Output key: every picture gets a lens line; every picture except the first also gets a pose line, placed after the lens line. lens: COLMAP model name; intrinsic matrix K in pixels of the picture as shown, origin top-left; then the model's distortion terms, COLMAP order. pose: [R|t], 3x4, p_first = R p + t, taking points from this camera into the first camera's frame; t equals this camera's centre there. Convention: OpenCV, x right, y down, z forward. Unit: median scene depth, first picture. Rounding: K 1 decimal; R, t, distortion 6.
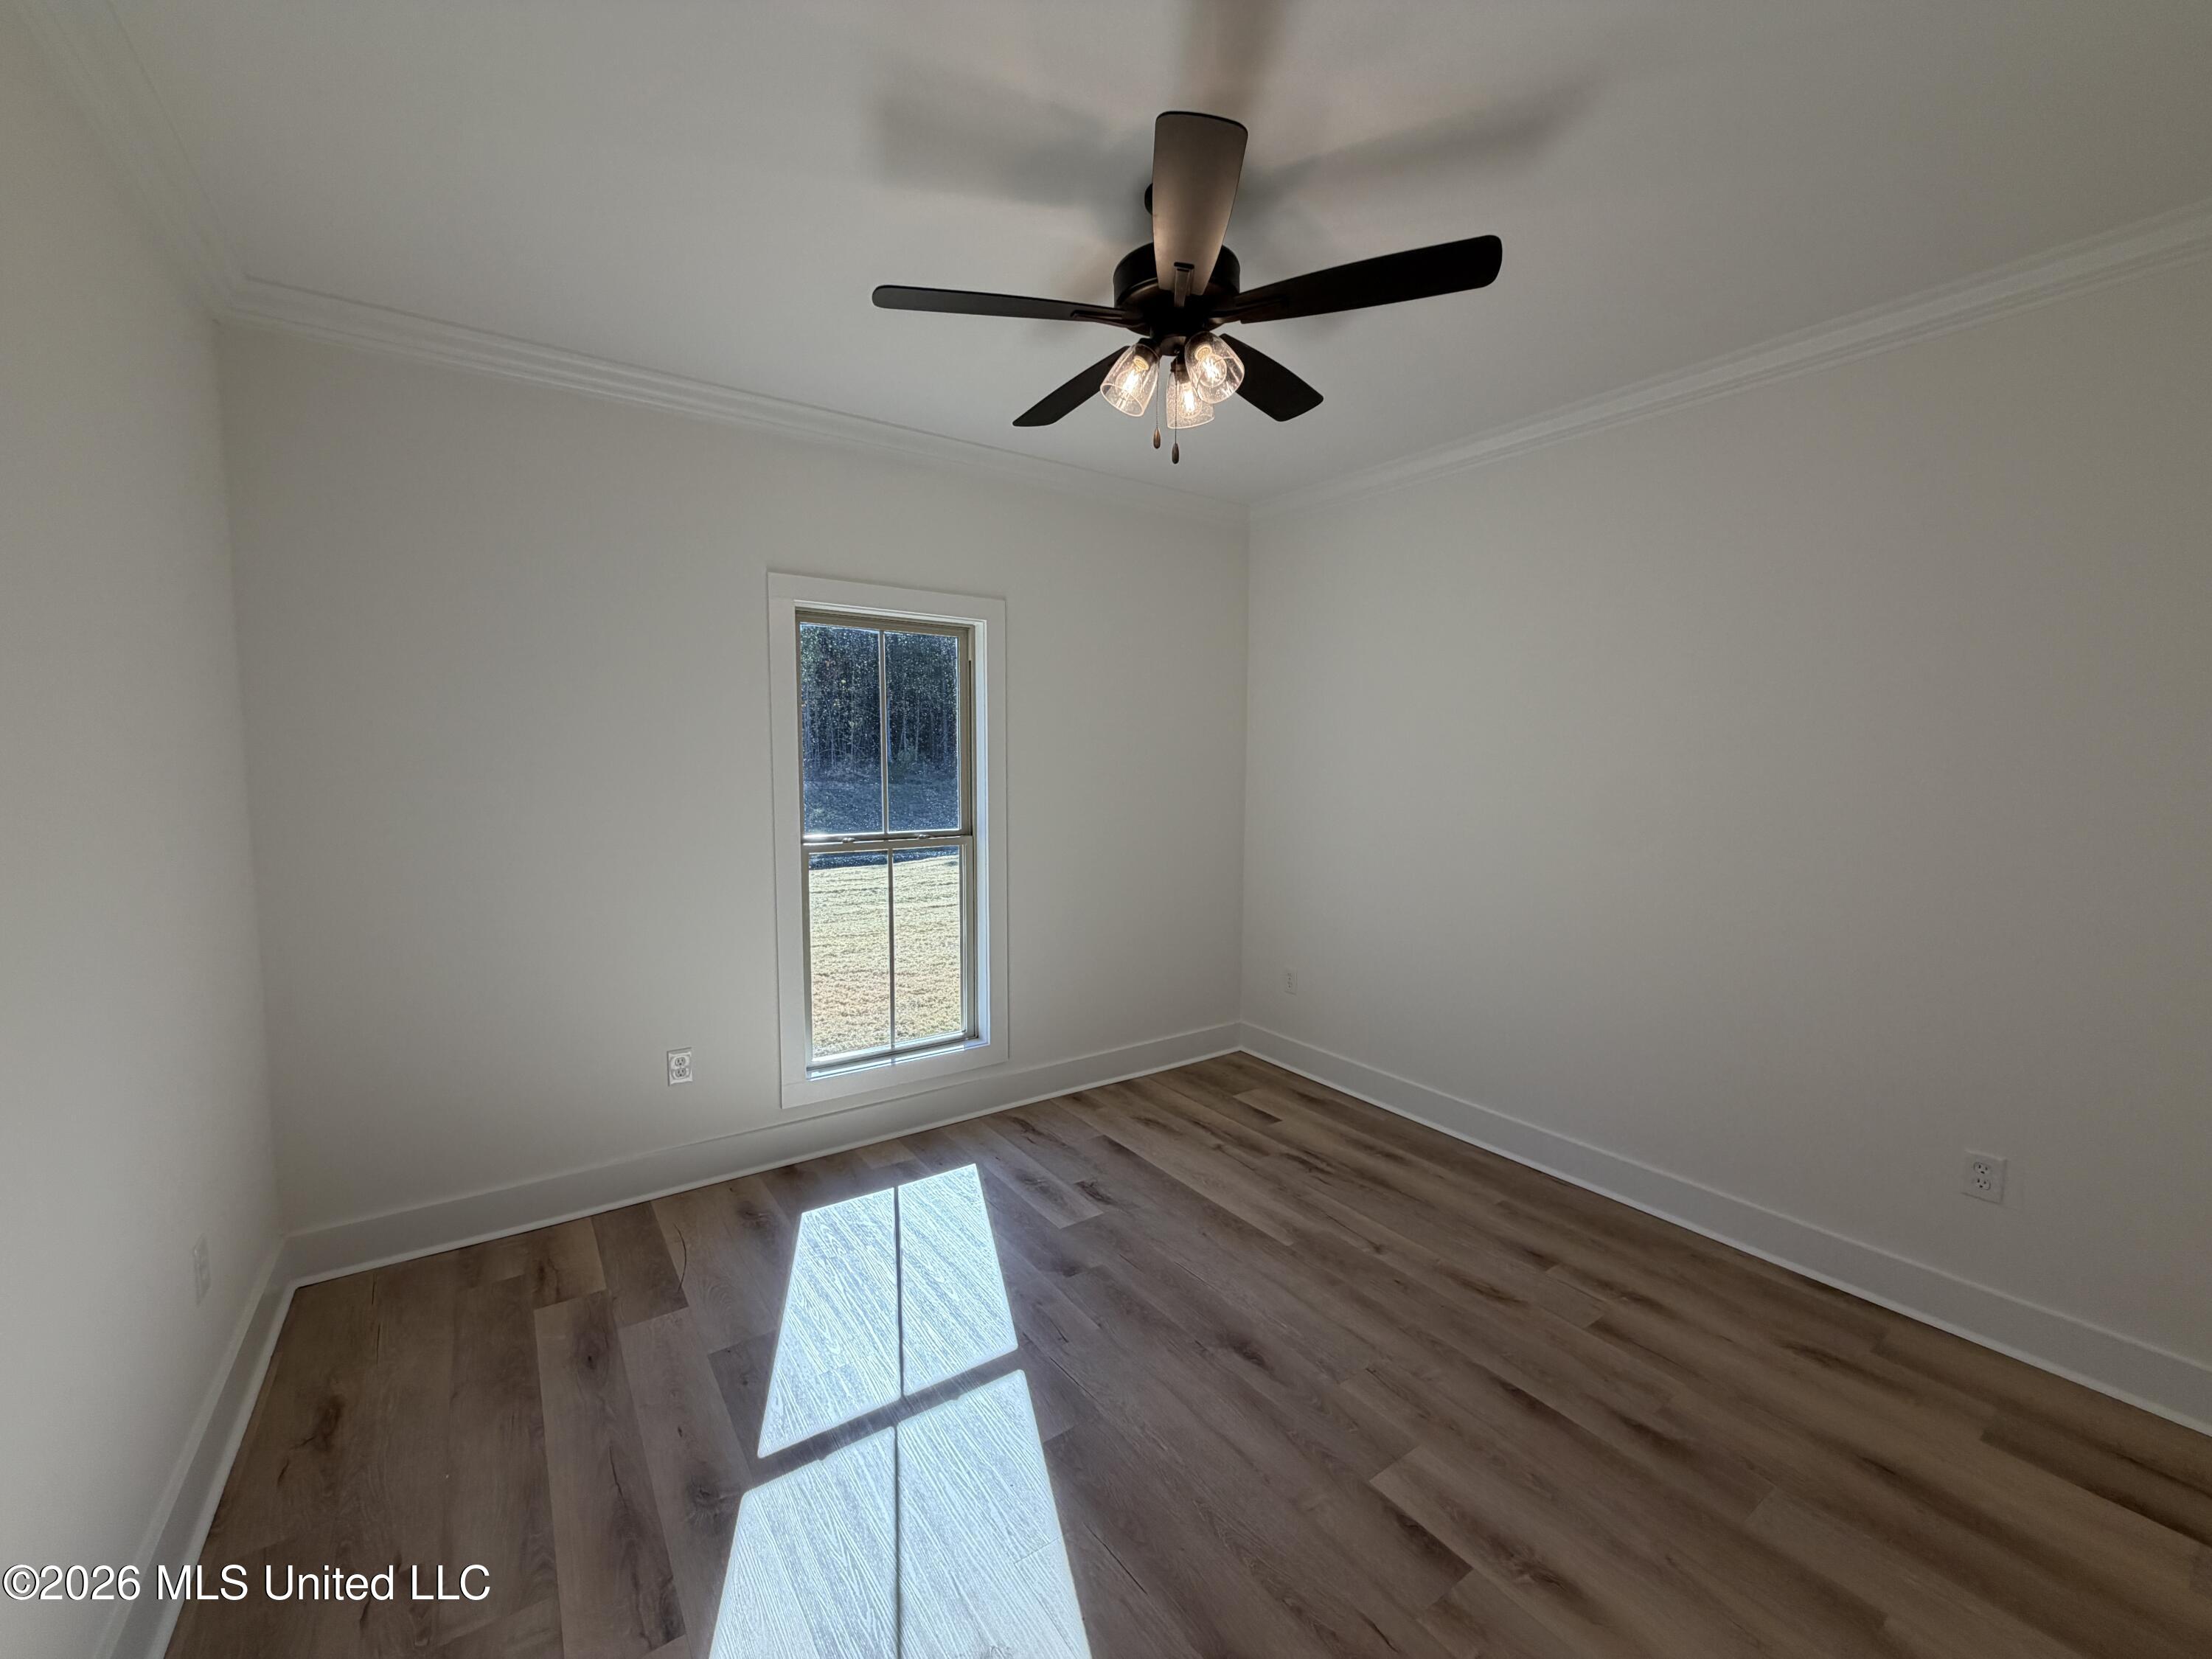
lens RADIAL K [[882.1, 0, 1100.1], [0, 882.1, 839.9], [0, 0, 1]] dist [-0.002048, 0.000116]
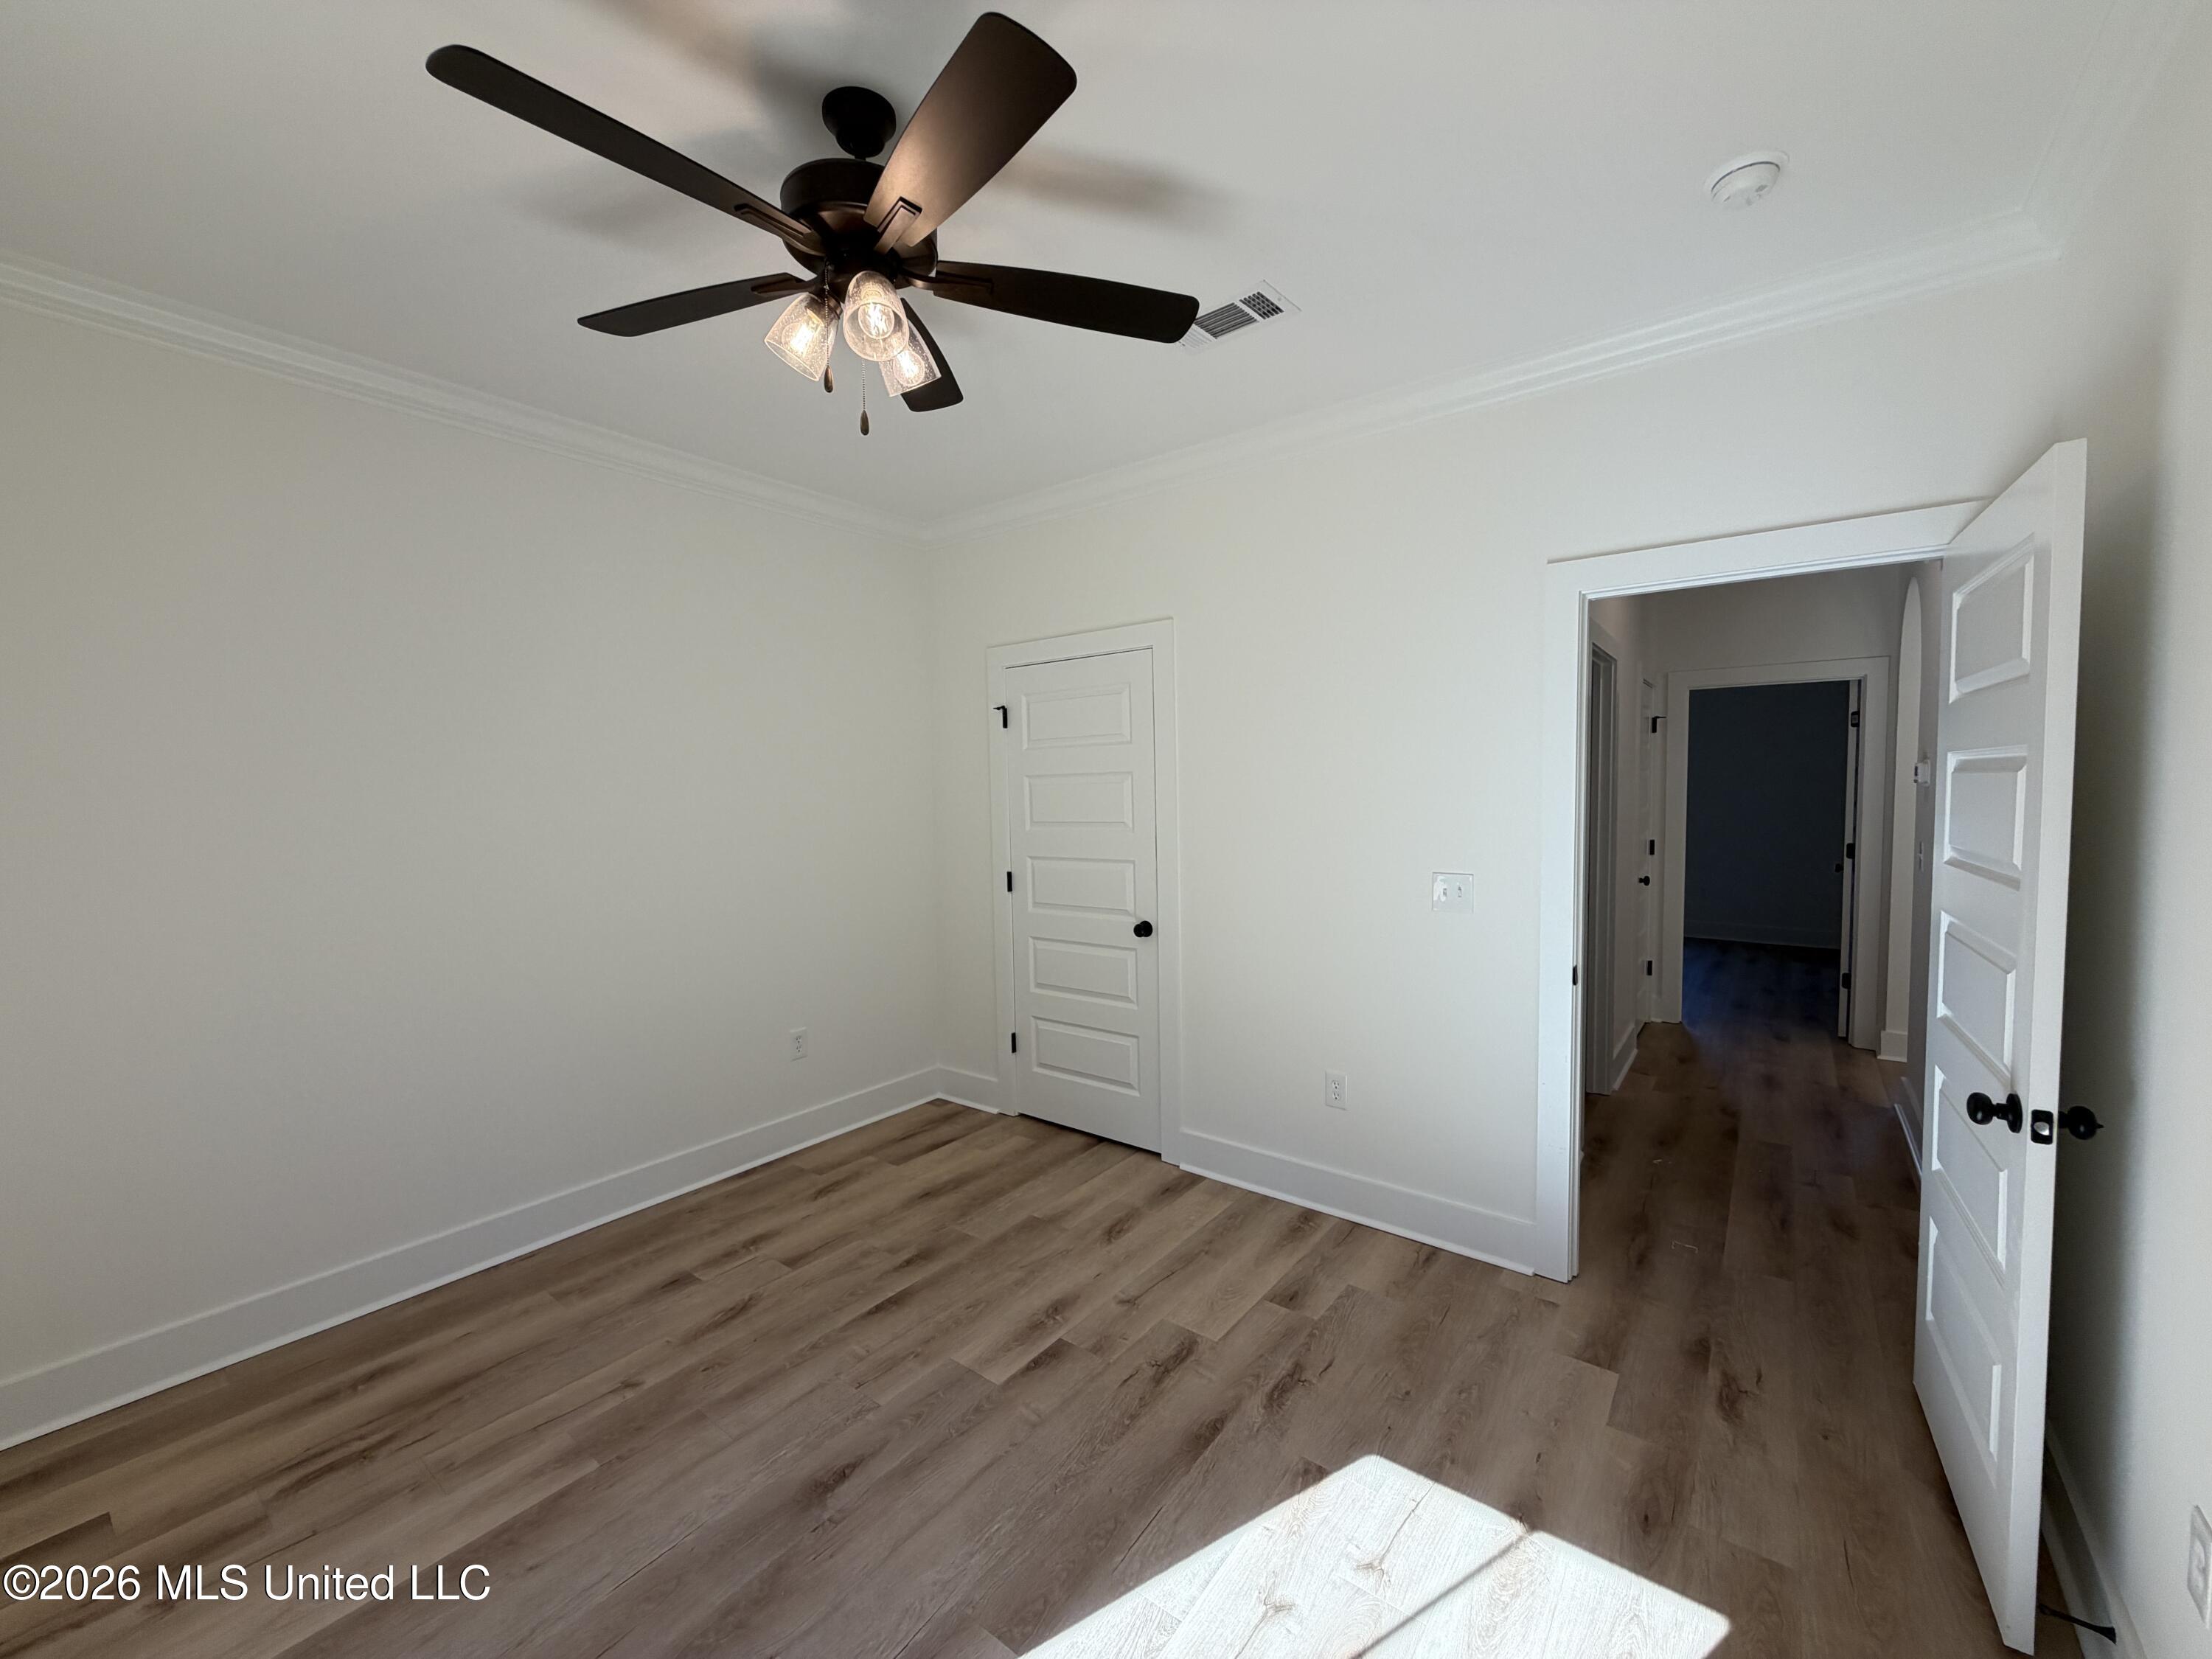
lens RADIAL K [[882.1, 0, 1111.9], [0, 882.1, 823.2], [0, 0, 1]] dist [-0.002048, 0.000116]
pose [[-0.312980, -0.045788, 0.948655, -0.724509], [0.093088, 0.992549, 0.078618, -0.094101], [-0.945187, 0.112914, -0.306386, 0.974042]]
